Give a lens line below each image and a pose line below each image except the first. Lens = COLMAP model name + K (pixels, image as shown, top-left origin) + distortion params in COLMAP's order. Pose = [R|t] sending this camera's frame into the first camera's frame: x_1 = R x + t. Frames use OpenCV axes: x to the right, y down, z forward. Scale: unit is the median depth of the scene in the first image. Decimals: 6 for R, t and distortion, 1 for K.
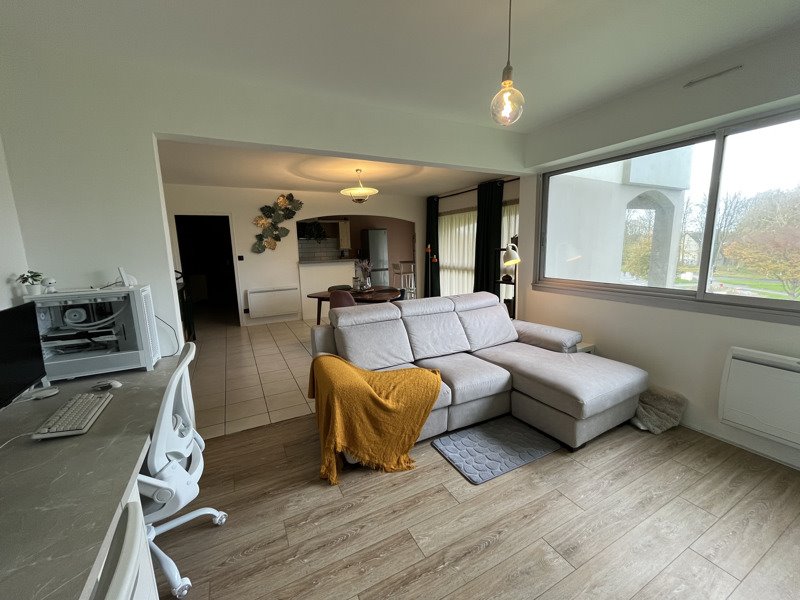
lens RADIAL K [[326.3, 0, 397.9], [0, 326.3, 300.5], [0, 0, 1]] dist [0.000111, 0.000016]
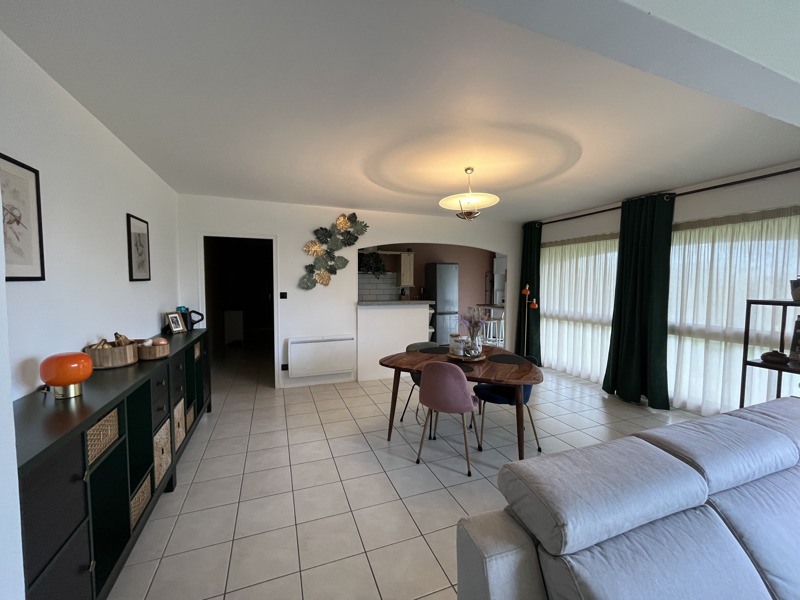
lens RADIAL K [[326.3, 0, 397.9], [0, 326.3, 300.5], [0, 0, 1]] dist [0.000111, 0.000016]
pose [[0.993307, 0.036682, -0.109525, -0.135434], [-0.048361, 0.993195, -0.105952, -0.050358], [0.104893, 0.110540, 0.988321, 0.282868]]
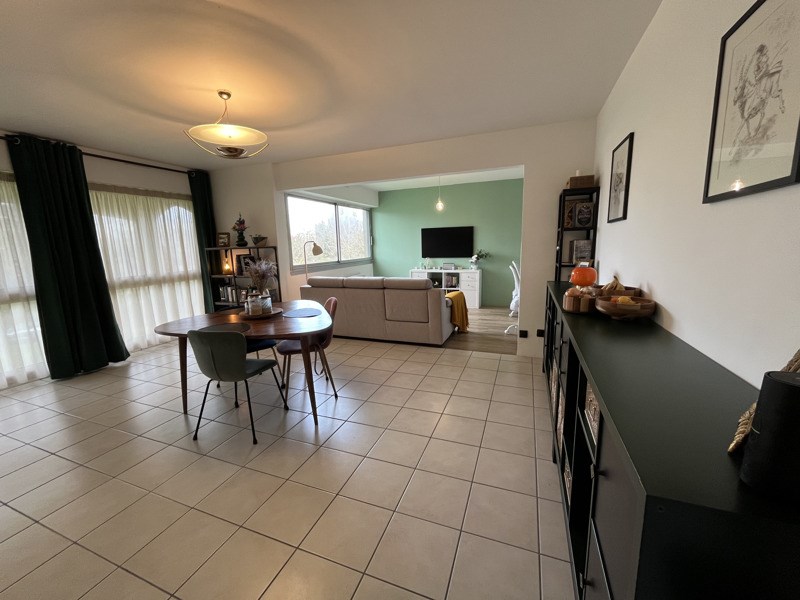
lens RADIAL K [[326.3, 0, 397.9], [0, 326.3, 300.5], [0, 0, 1]] dist [0.000111, 0.000016]
pose [[-0.644707, -0.088701, 0.759266, -0.709792], [0.168841, 0.952191, 0.254606, -0.154207], [-0.745550, 0.292342, -0.598908, 1.144887]]
